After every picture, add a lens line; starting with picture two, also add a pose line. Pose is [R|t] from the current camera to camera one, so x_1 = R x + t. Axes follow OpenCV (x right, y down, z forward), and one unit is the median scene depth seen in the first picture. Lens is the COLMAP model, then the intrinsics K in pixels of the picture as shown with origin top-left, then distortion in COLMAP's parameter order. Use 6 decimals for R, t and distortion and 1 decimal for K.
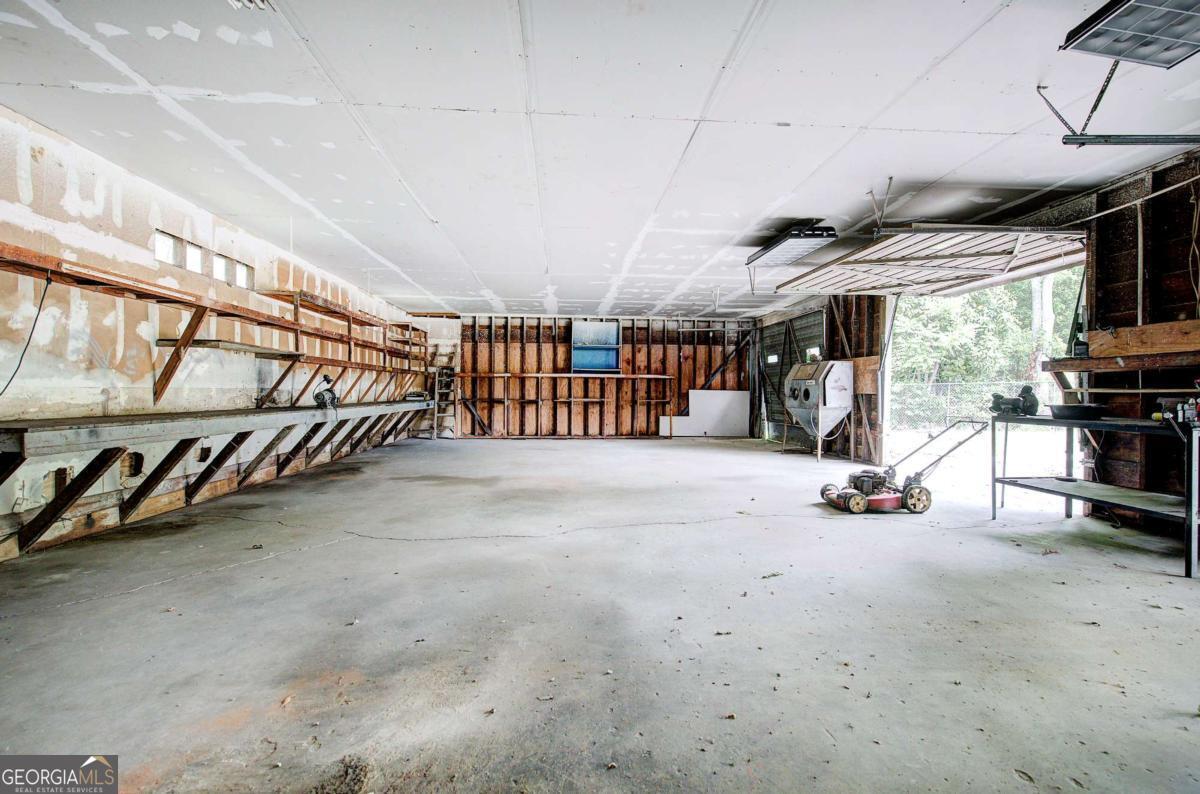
lens RADIAL K [[508.2, 0, 606.2], [0, 508.2, 393.0], [0, 0, 1]] dist [0.001246, -0.000392]
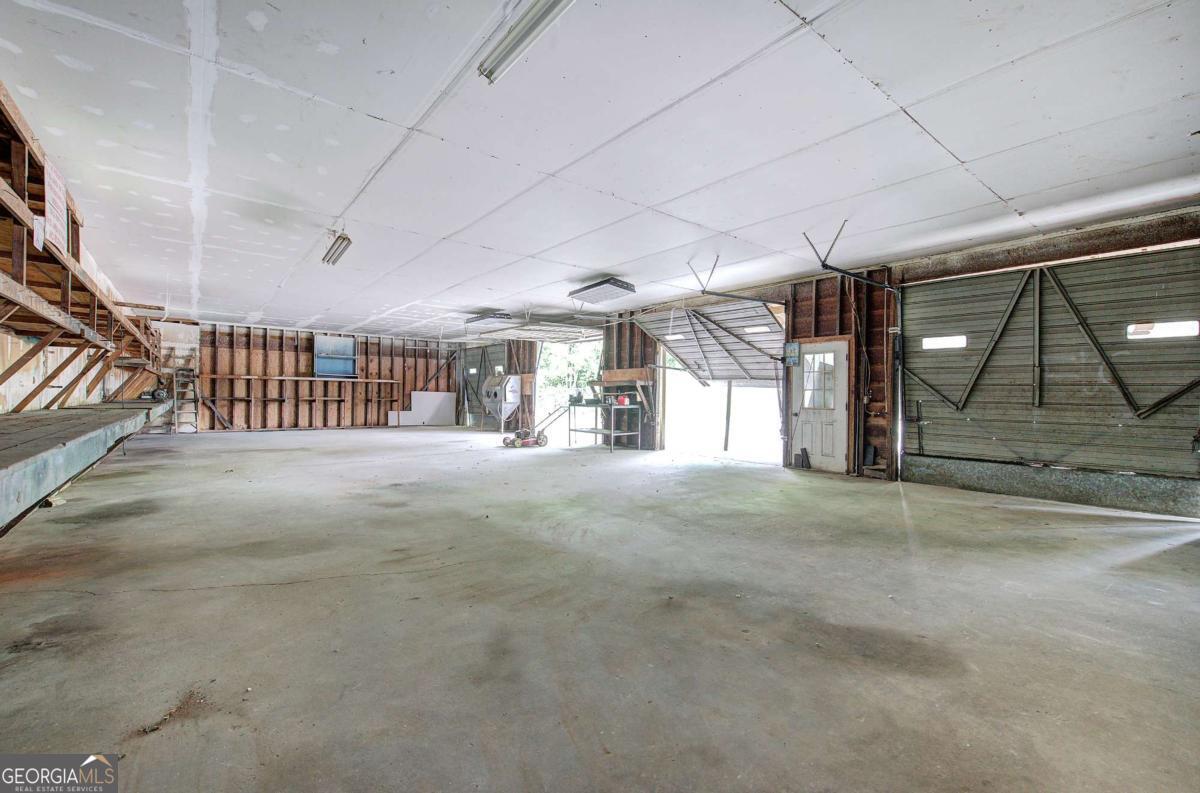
lens RADIAL K [[508.2, 0, 604.9], [0, 508.2, 396.1], [0, 0, 1]] dist [0.001246, -0.000392]
pose [[0.827256, 0.004061, 0.561810, -0.175311], [-0.005920, 0.999981, 0.001488, 0.001555], [-0.561793, -0.004557, 0.827265, -0.416159]]
